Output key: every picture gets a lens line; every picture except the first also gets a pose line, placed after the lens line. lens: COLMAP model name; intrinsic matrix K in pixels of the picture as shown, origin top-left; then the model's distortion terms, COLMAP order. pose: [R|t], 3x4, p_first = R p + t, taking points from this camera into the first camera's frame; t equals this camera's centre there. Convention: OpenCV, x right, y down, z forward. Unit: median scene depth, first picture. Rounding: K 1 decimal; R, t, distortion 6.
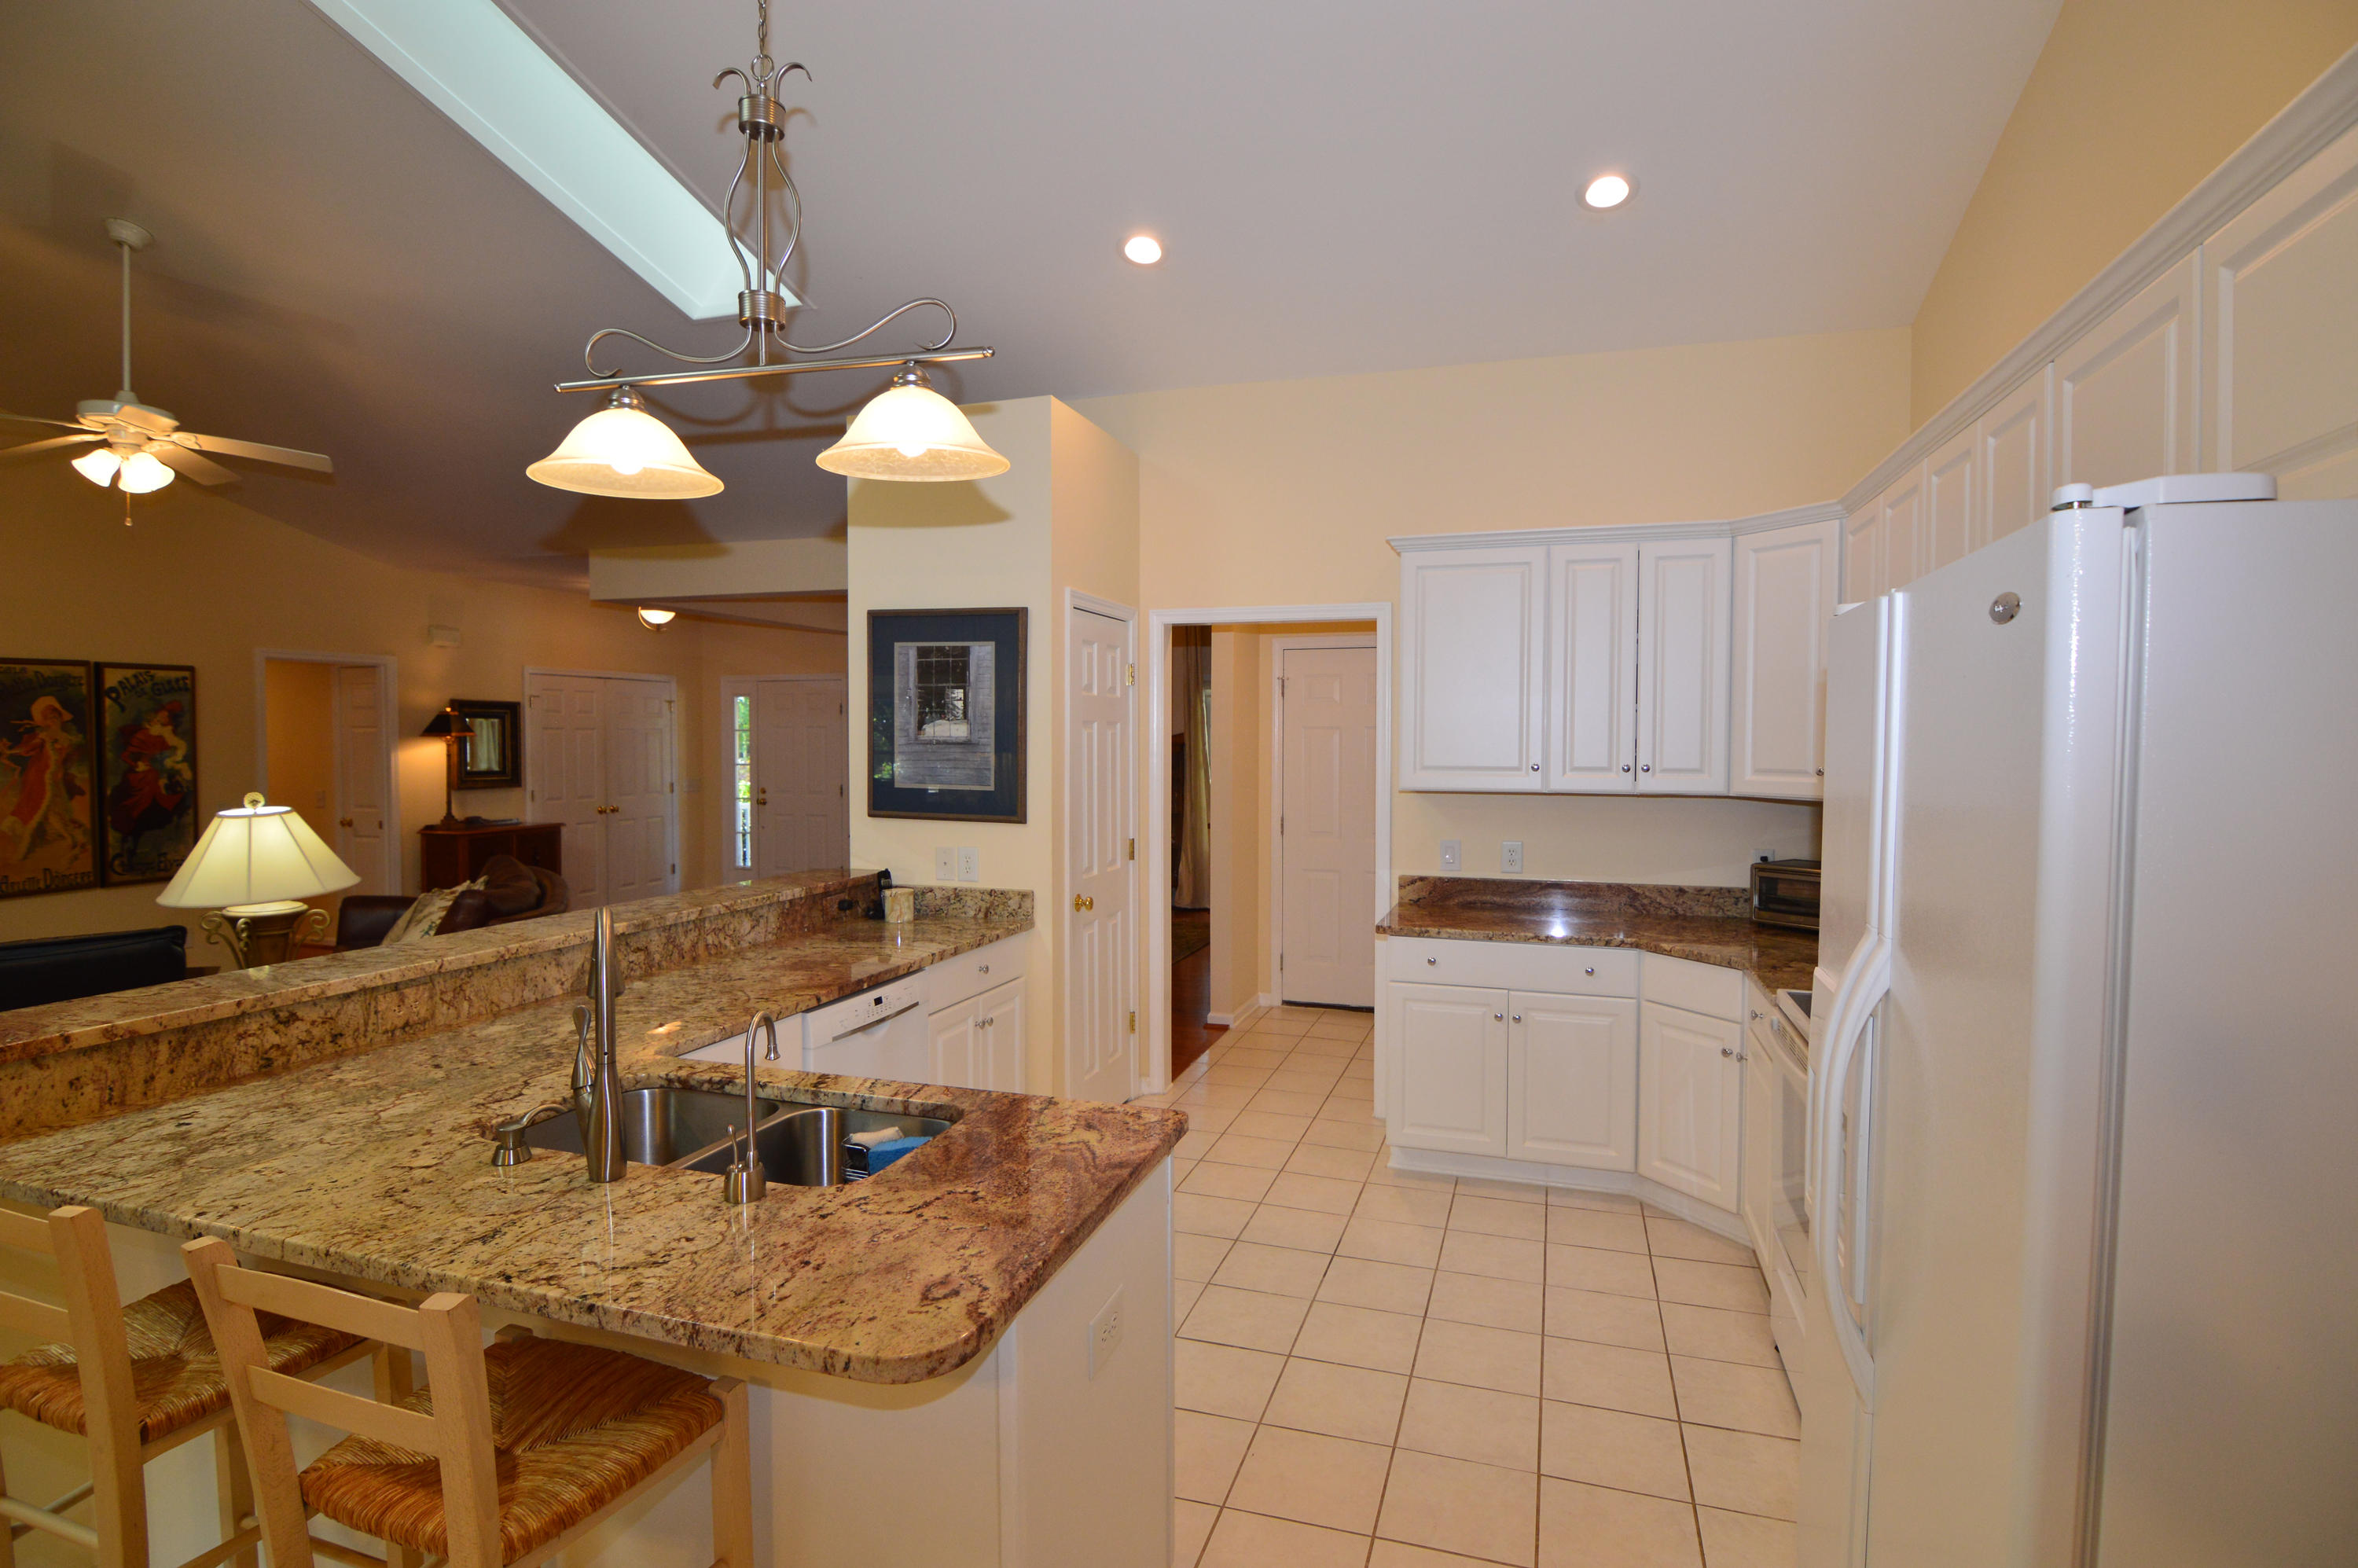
lens RADIAL K [[1144.6, 0, 1179.0], [0, 1144.6, 784.0], [0, 0, 1]] dist [-0.000041, -0.000006]
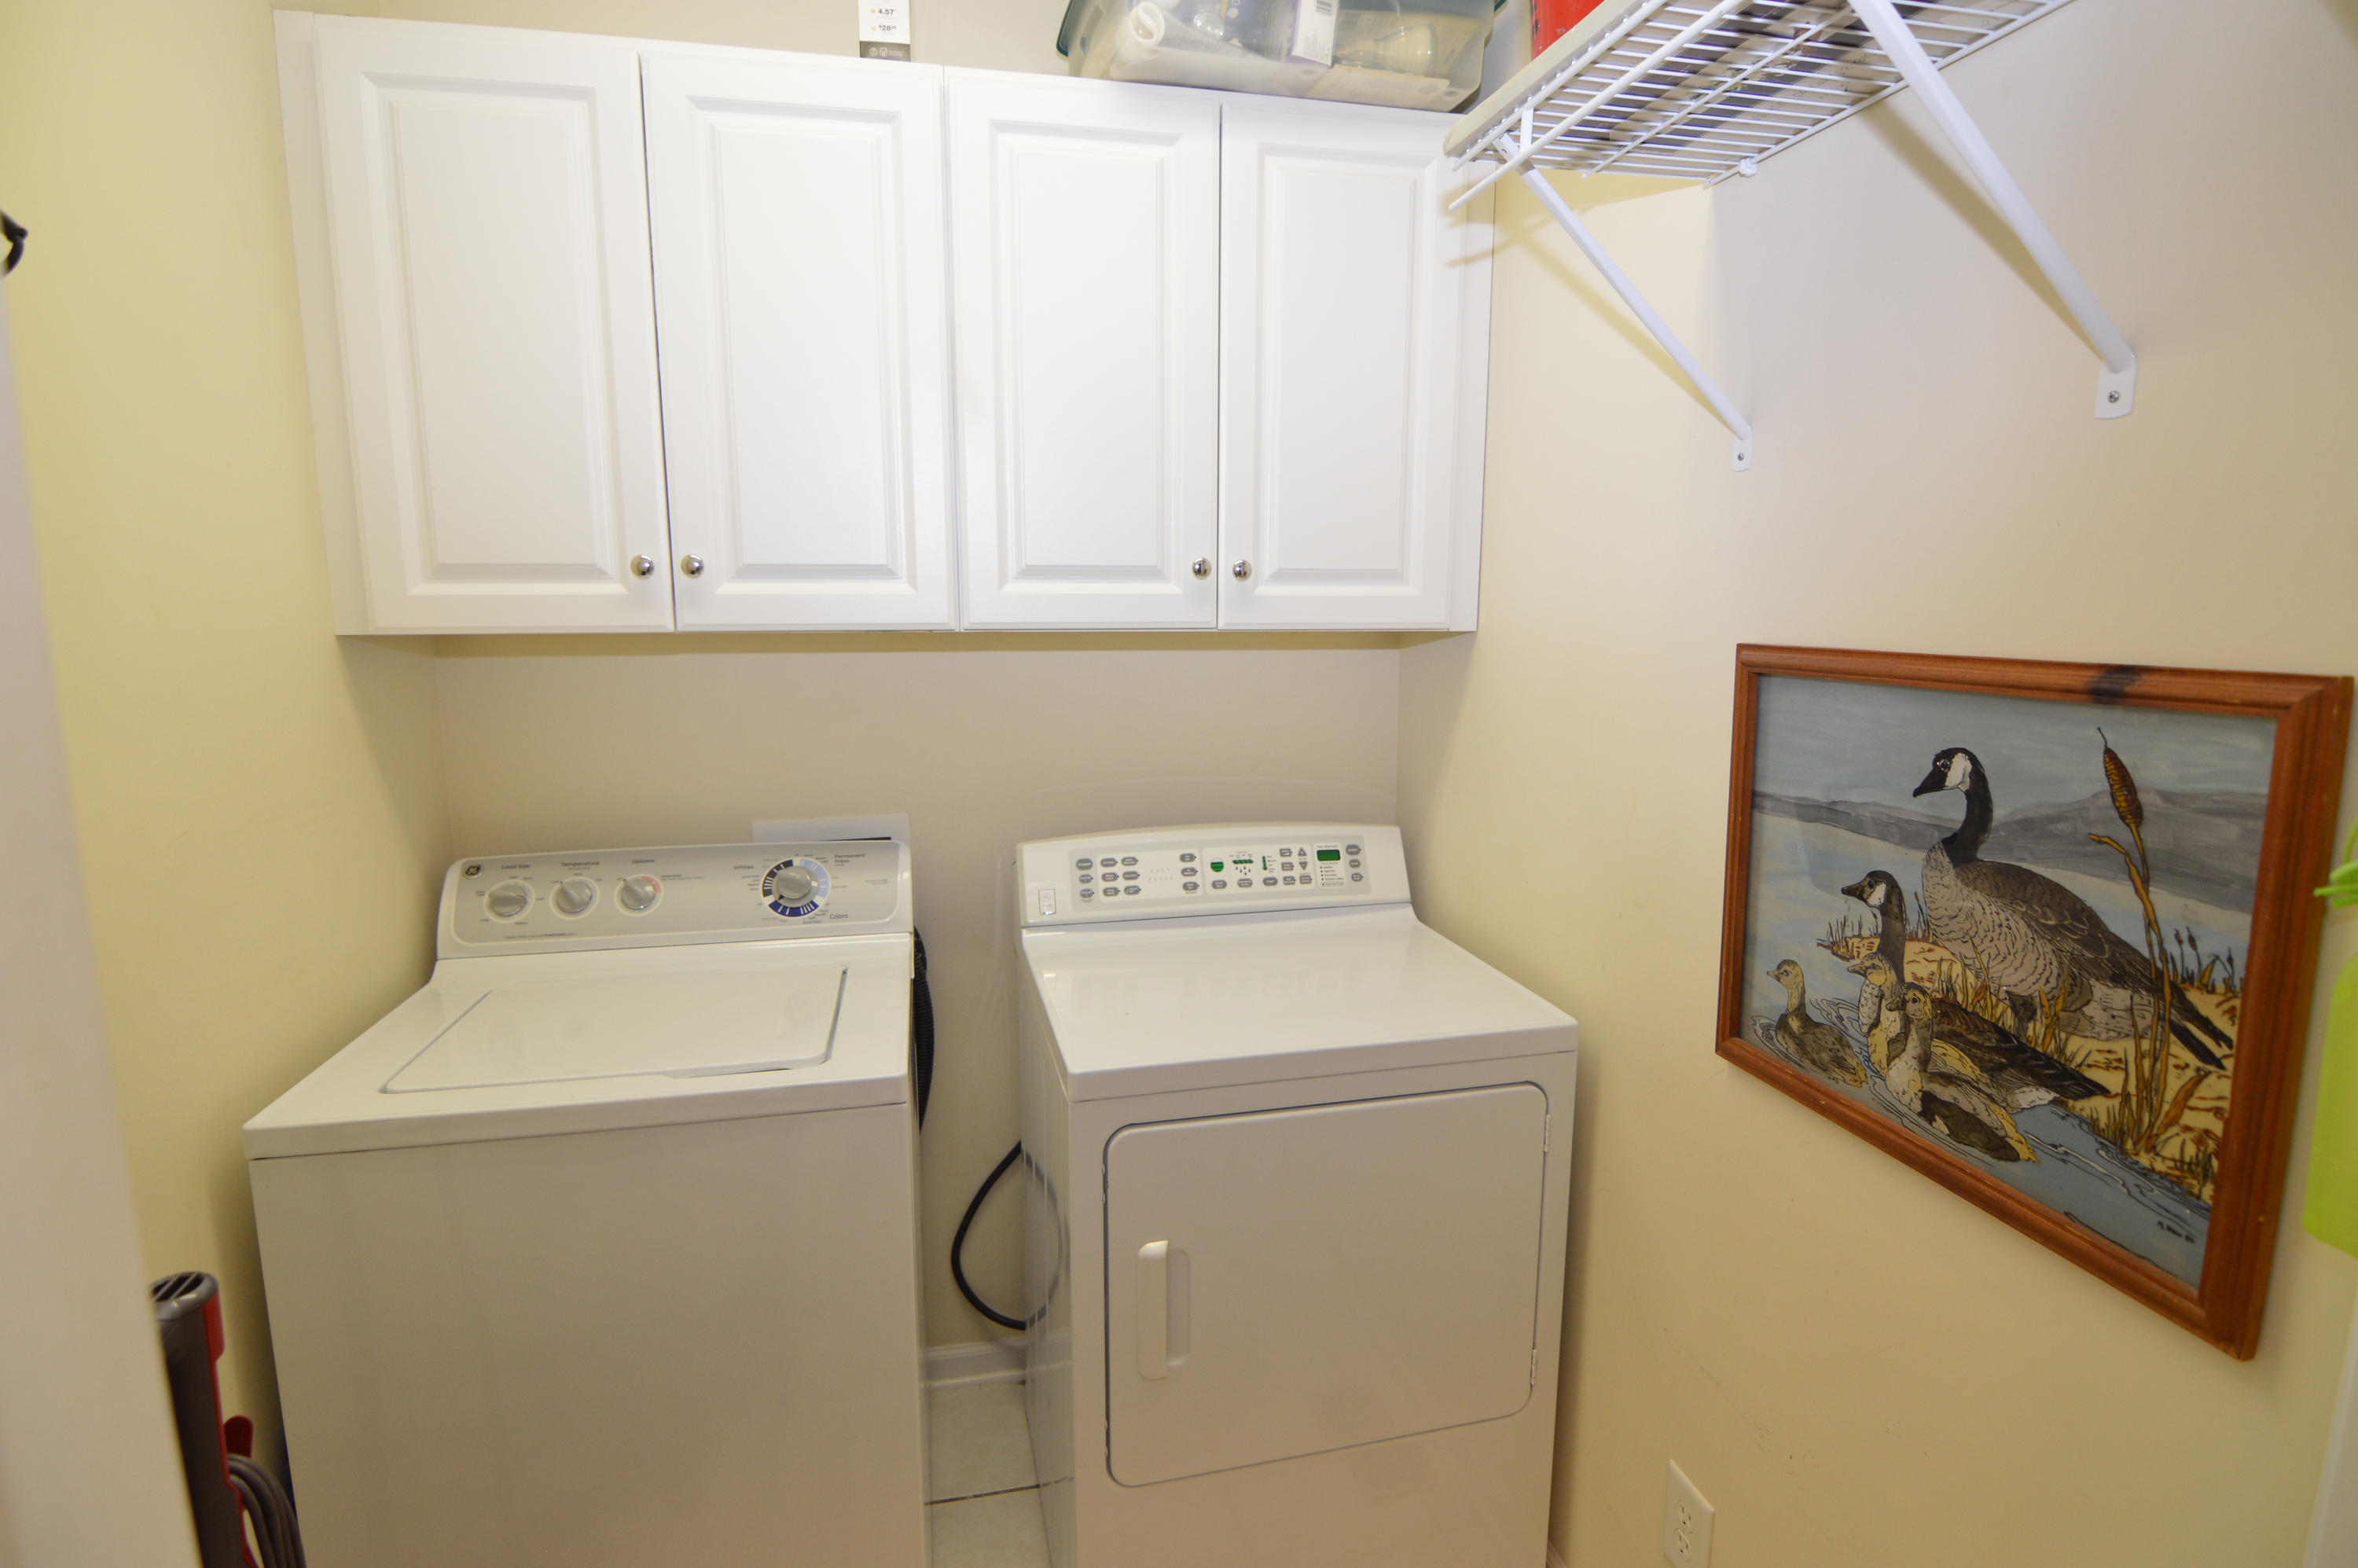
lens RADIAL K [[1144.6, 0, 1179.0], [0, 1144.6, 784.0], [0, 0, 1]] dist [-0.000041, -0.000006]
pose [[0.507744, 0.126433, -0.852180, 0.797910], [-0.003592, 0.989475, 0.144662, 0.003576], [0.861501, -0.070390, 0.502854, 0.797869]]
